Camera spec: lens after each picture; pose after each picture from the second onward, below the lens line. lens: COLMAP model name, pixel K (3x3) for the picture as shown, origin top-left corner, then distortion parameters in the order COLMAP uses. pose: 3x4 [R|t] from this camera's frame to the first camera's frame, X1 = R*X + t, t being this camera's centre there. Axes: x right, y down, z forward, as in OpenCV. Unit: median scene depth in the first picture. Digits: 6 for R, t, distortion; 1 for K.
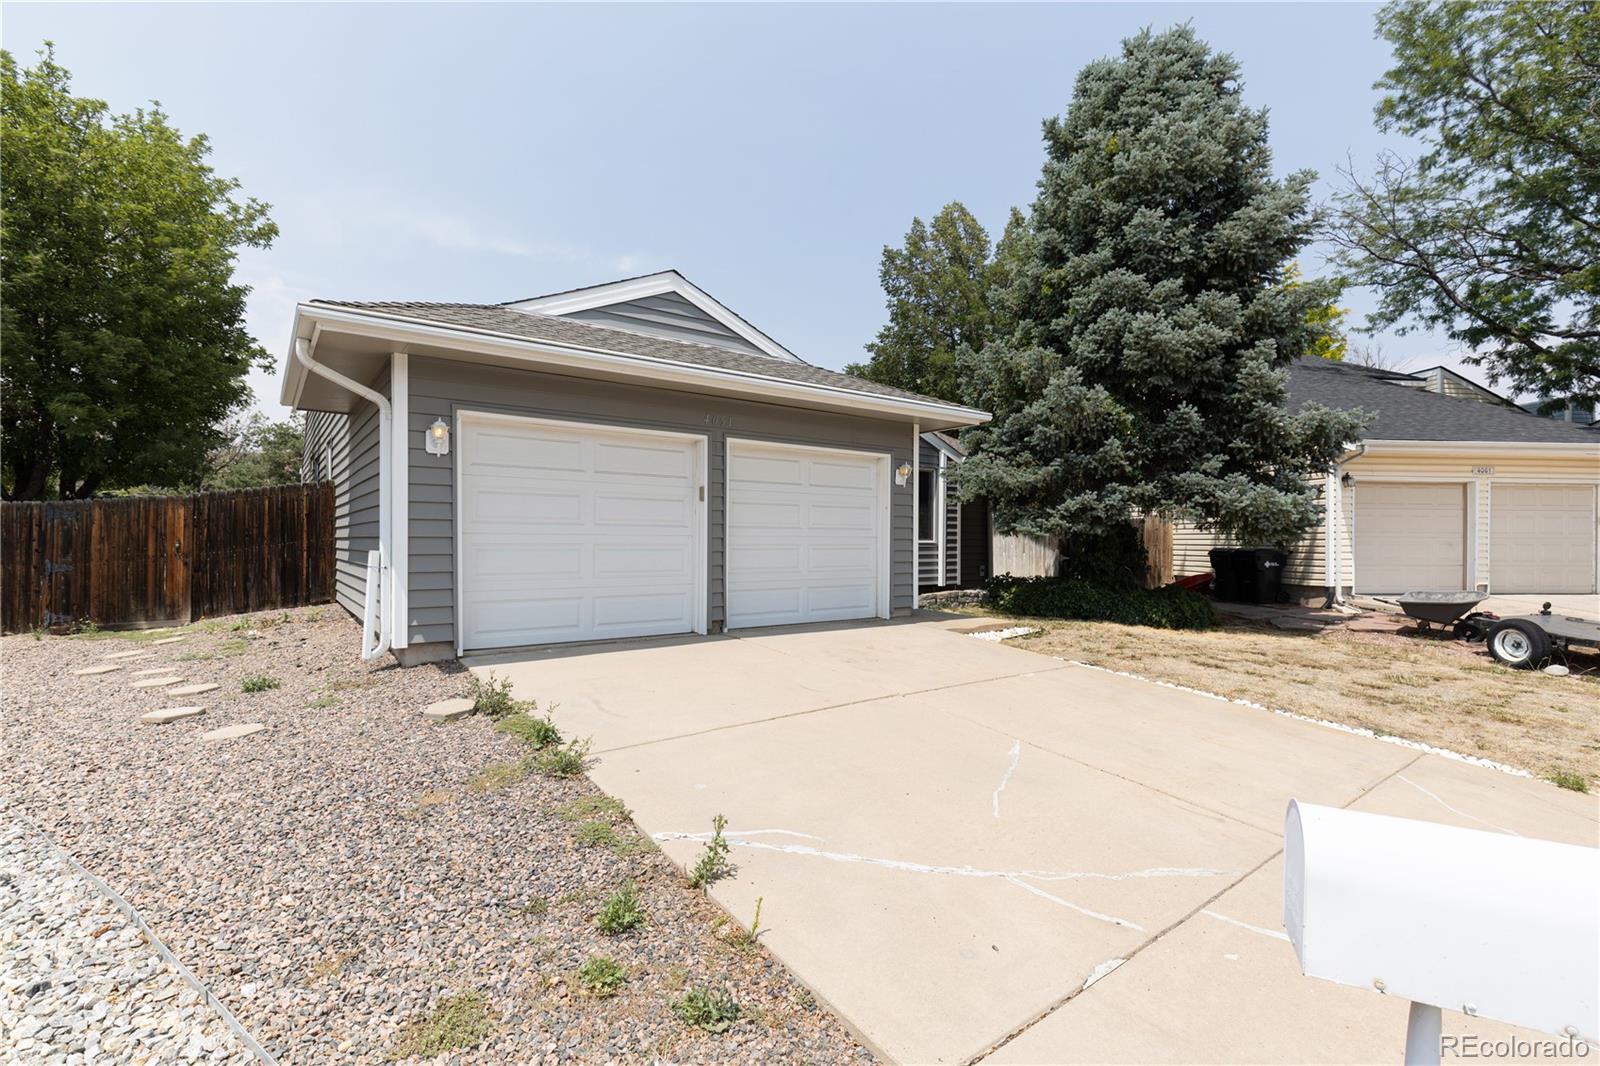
lens RADIAL K [[737.6, 0, 803.6], [0, 737.6, 532.3], [0, 0, 1]] dist [0.003980, -0.000069]
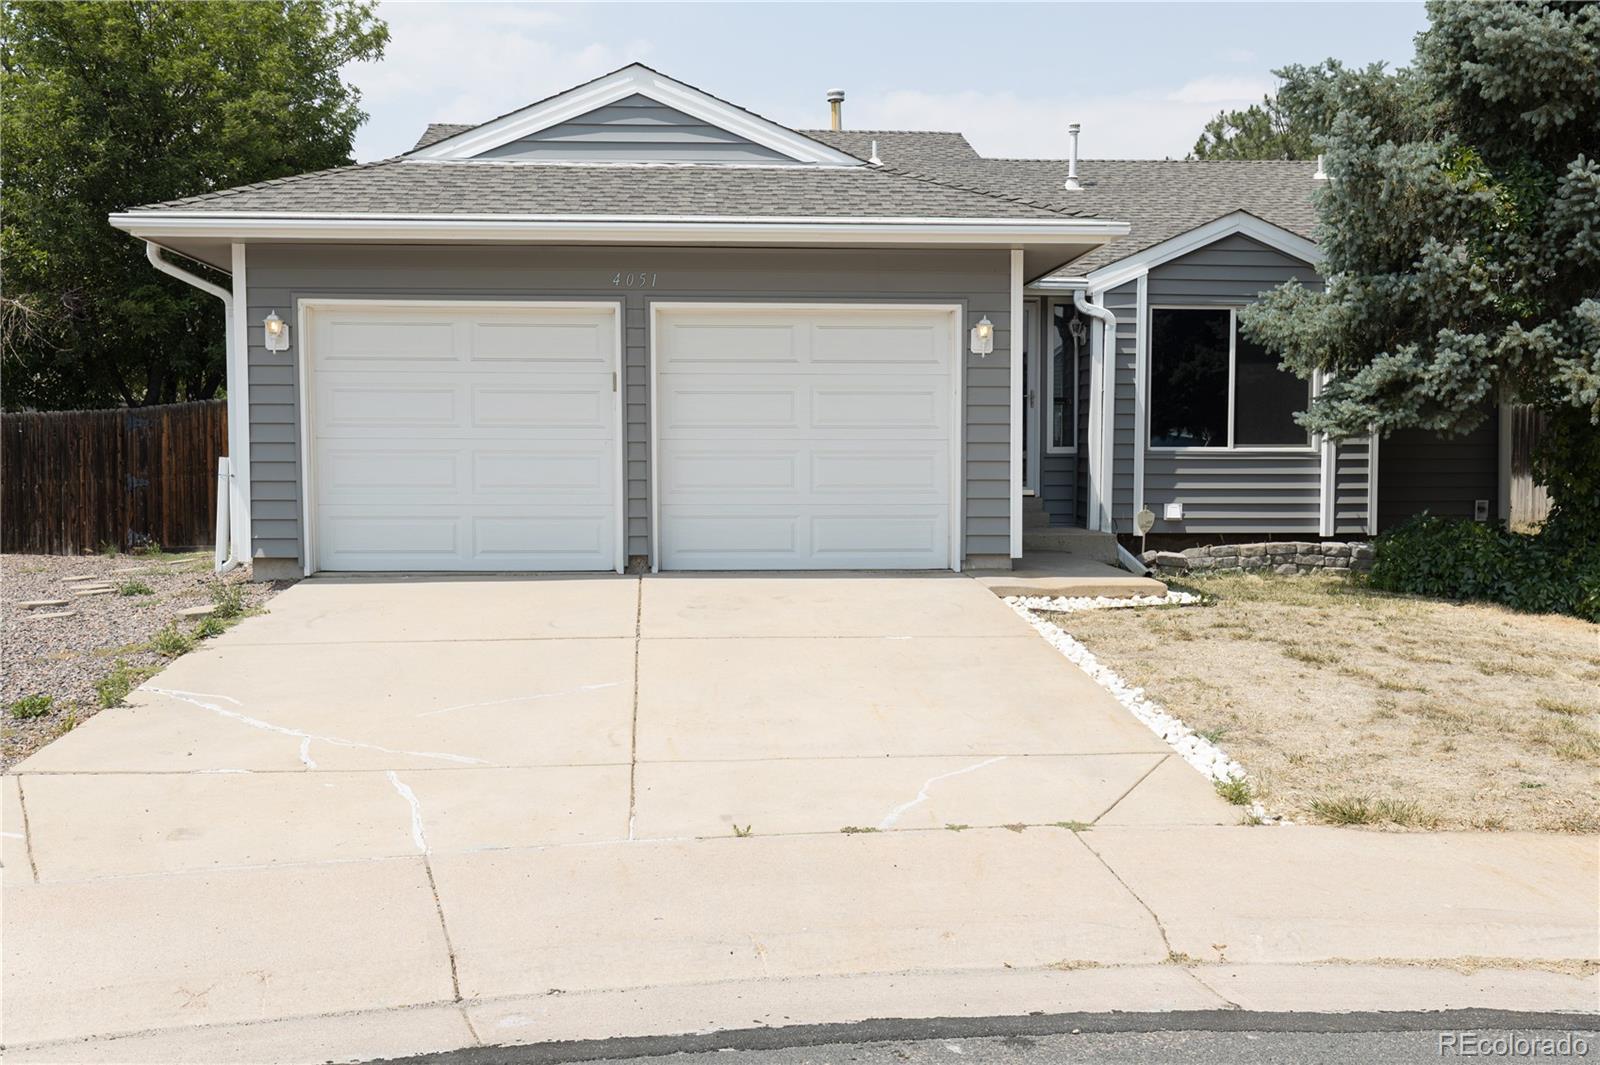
lens RADIAL K [[1595.9, 0, 789.3], [0, 1595.9, 525.1], [0, 0, 1]] dist [0.014241, 0.003673]
pose [[0.837442, 0.019499, -0.546178, 0.722442], [0.008790, 0.998754, 0.049134, 0.011117], [0.546455, -0.045948, 0.836227, -0.199145]]
